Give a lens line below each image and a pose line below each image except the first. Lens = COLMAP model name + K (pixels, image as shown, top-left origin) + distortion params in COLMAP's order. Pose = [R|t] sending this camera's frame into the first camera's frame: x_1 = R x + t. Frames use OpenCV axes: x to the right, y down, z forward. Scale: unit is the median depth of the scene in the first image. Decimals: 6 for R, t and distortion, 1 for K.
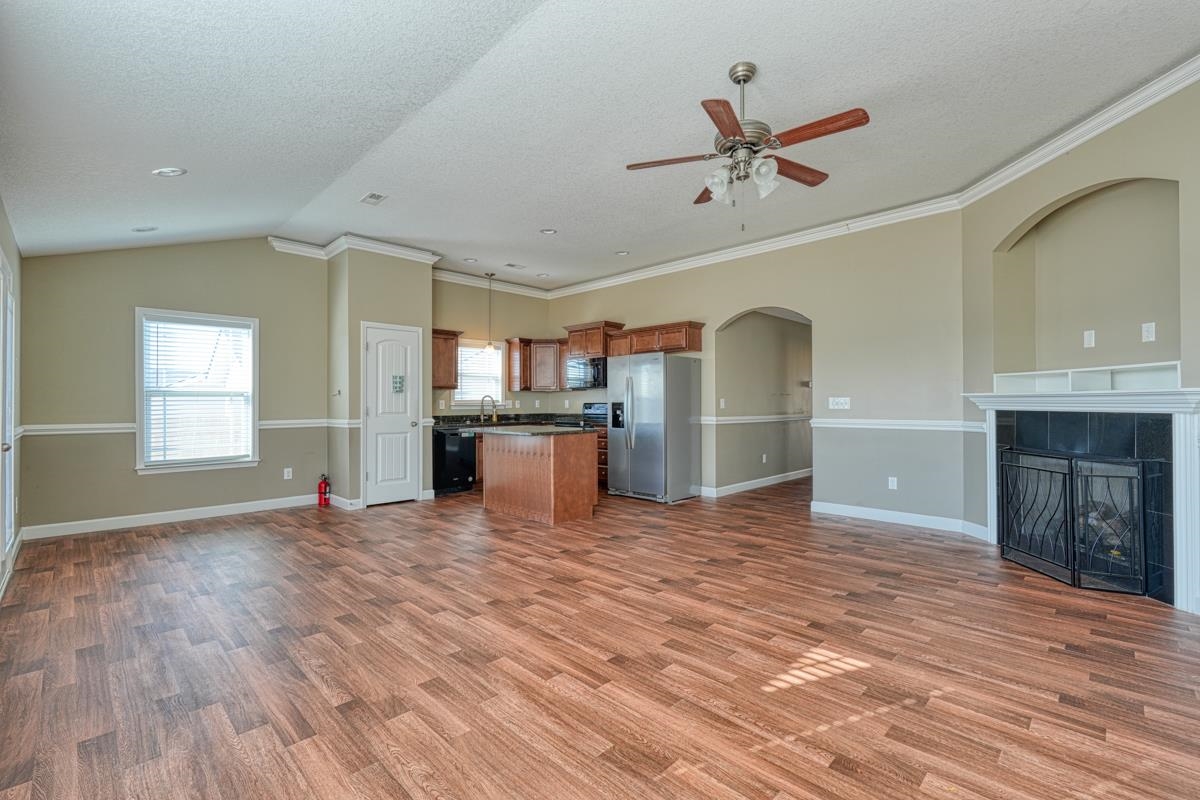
lens RADIAL K [[524.7, 0, 603.7], [0, 524.7, 403.0], [0, 0, 1]] dist [0.002929, 0.000075]
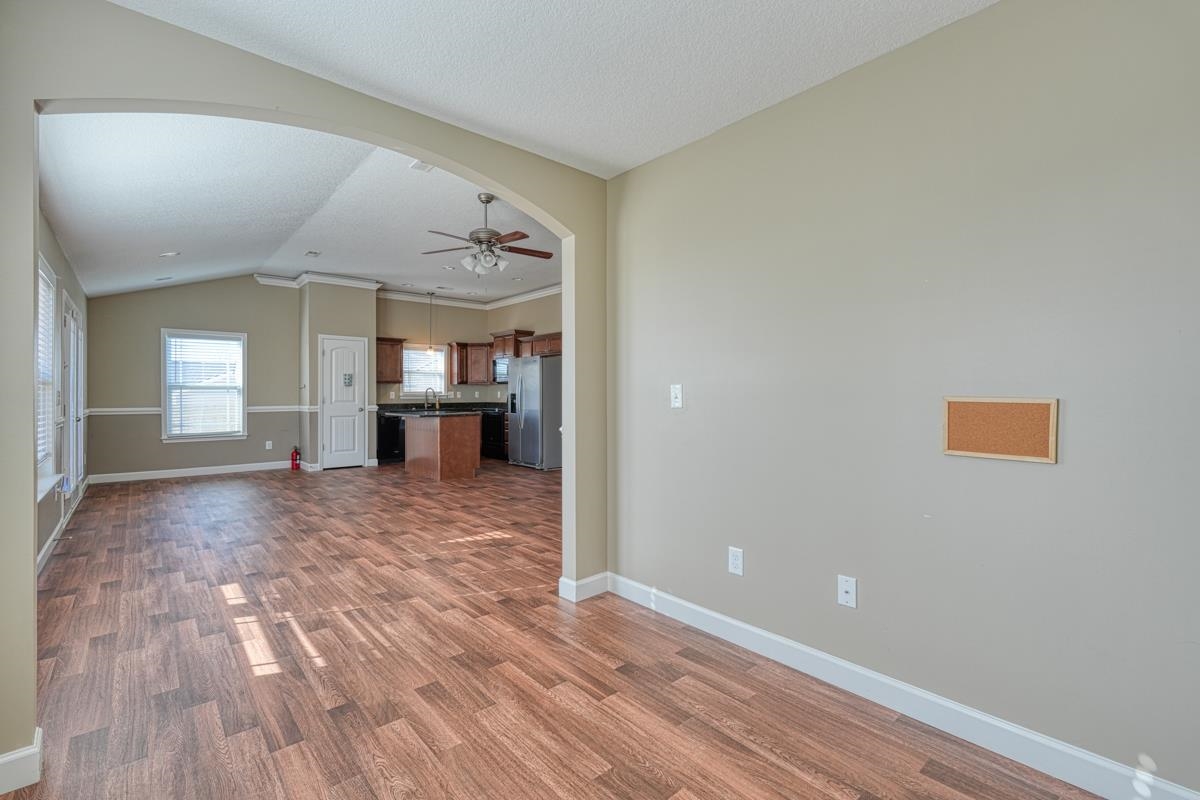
lens RADIAL K [[524.7, 0, 600.8], [0, 524.7, 396.5], [0, 0, 1]] dist [0.002929, 0.000075]
pose [[0.997615, 0.001661, -0.069004, 0.361779], [-0.001290, 0.999984, 0.005426, -0.001668], [0.069012, -0.005324, 0.997602, -0.314127]]
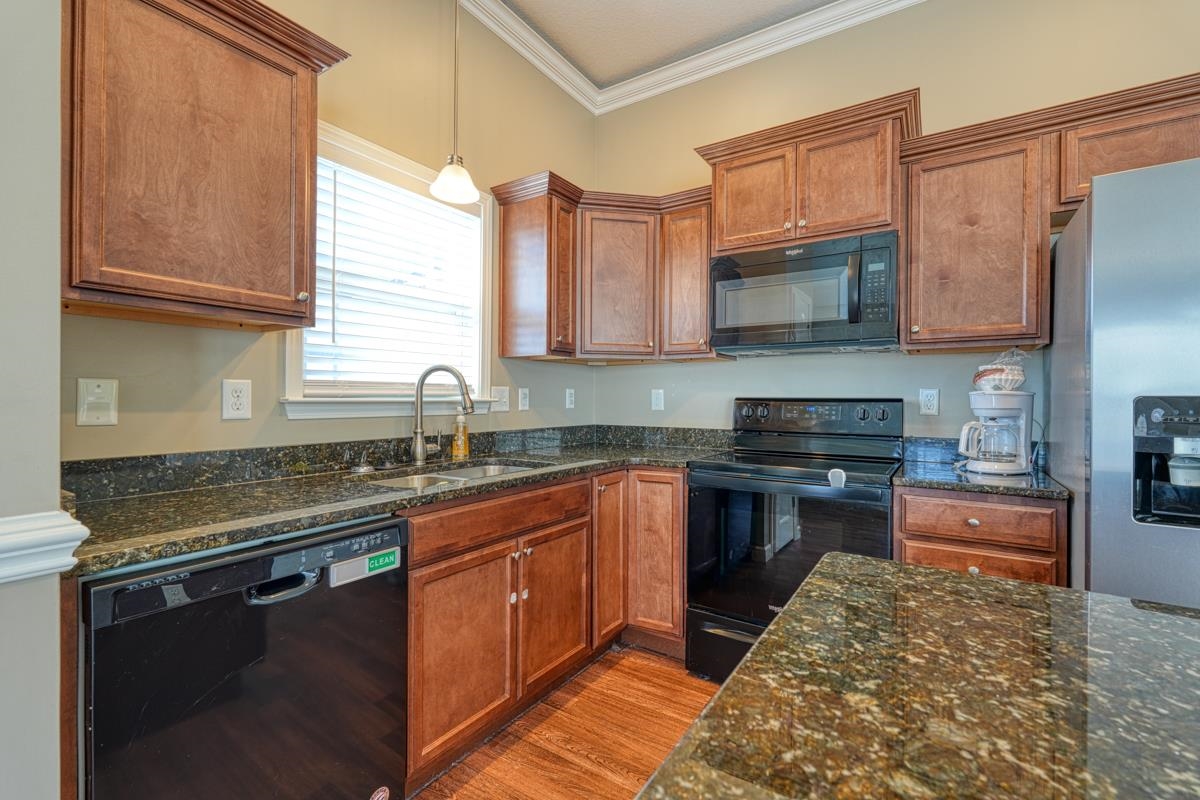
lens RADIAL K [[524.7, 0, 605.3], [0, 524.7, 401.2], [0, 0, 1]] dist [0.002929, 0.000075]
pose [[0.980402, 0.008904, 0.196807, -0.247059], [-0.009670, 0.999949, 0.002931, 0.002630], [-0.196771, -0.004777, 0.980438, 0.928540]]
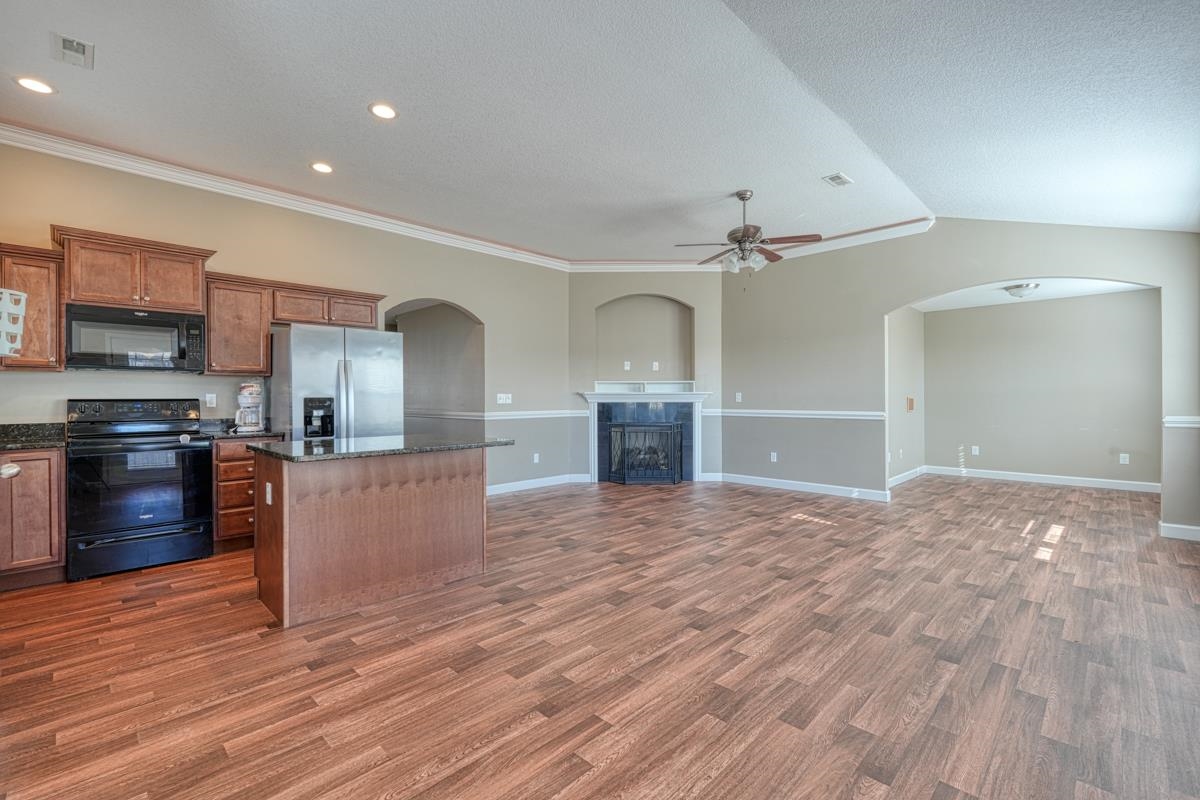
lens RADIAL K [[524.7, 0, 601.6], [0, 524.7, 388.0], [0, 0, 1]] dist [0.002929, 0.000075]
pose [[-0.002052, 0.022697, 0.999740, -0.673861], [0.007448, 0.999715, -0.022681, 0.005037], [-0.999970, 0.007399, -0.002220, 0.713557]]
